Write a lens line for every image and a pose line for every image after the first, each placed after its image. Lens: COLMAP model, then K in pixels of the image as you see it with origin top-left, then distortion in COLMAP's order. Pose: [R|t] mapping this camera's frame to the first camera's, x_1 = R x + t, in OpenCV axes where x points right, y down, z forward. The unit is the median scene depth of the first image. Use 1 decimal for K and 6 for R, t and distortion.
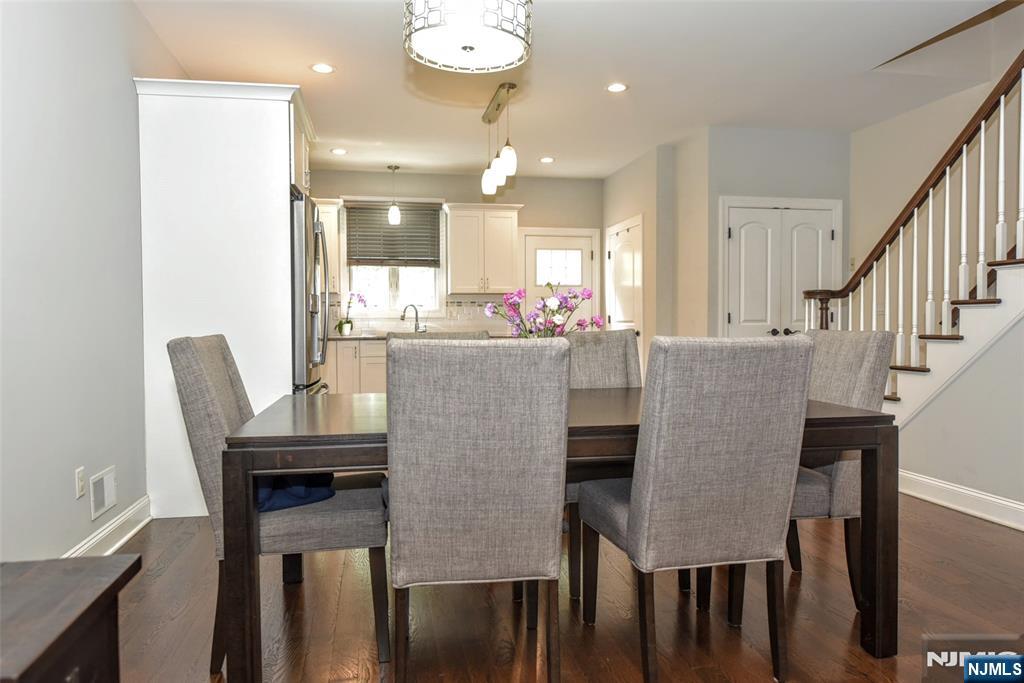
lens RADIAL K [[689.6, 0, 512.0], [0, 689.6, 341.5], [0, 0, 1]] dist [-0.006269, -0.001265]
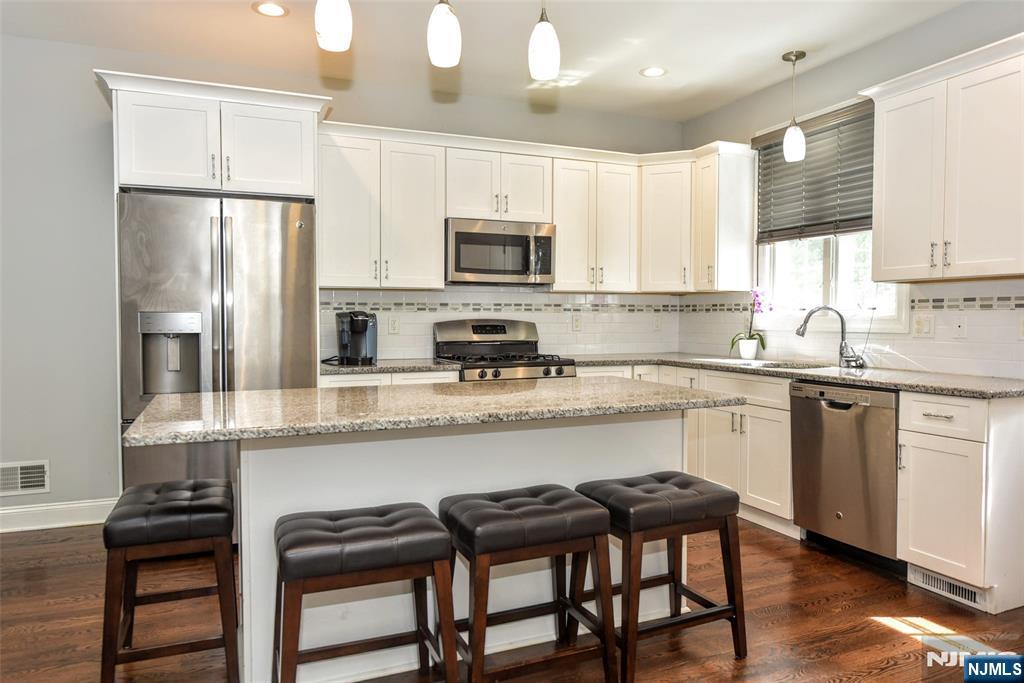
lens RADIAL K [[673.2, 0, 512.0], [0, 673.2, 341.5], [0, 0, 1]] dist [-0.003816, -0.000357]
pose [[0.224813, 0.042972, -0.973454, 0.299420], [-0.029002, 0.998880, 0.037397, -0.039873], [0.973970, 0.019825, 0.225807, 0.657603]]
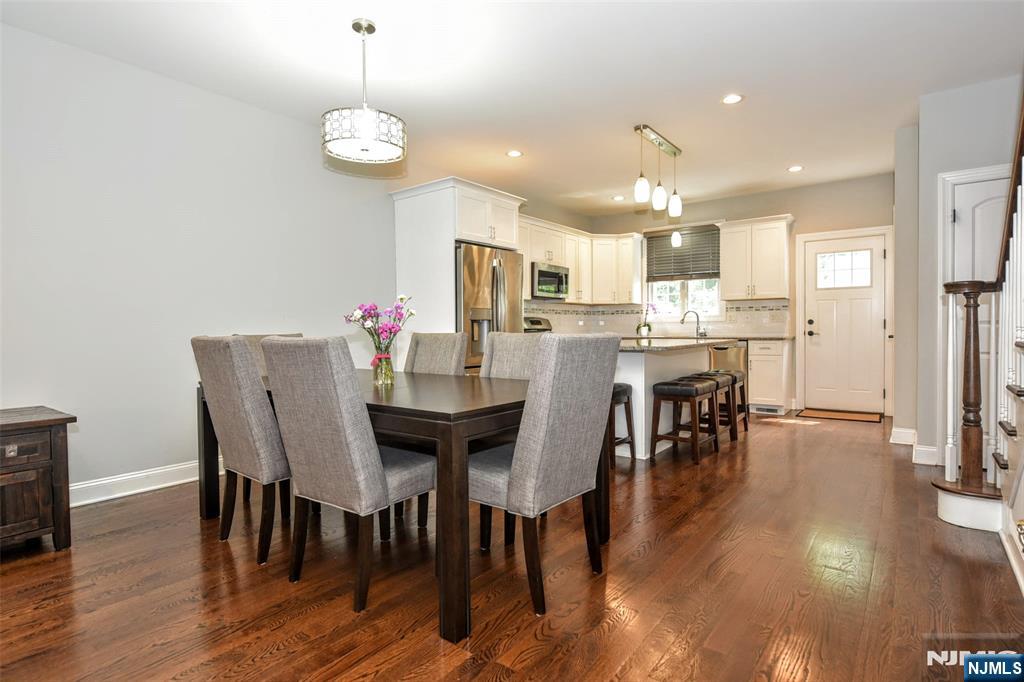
lens RADIAL K [[528.1, 0, 512.0], [0, 528.1, 341.0], [0, 0, 1]] dist [-0.002372, -0.000510]
pose [[0.679439, 0.017107, -0.733533, 0.324129], [-0.015905, 0.999837, 0.008586, -0.003248], [0.733560, 0.005833, 0.679600, 0.136449]]
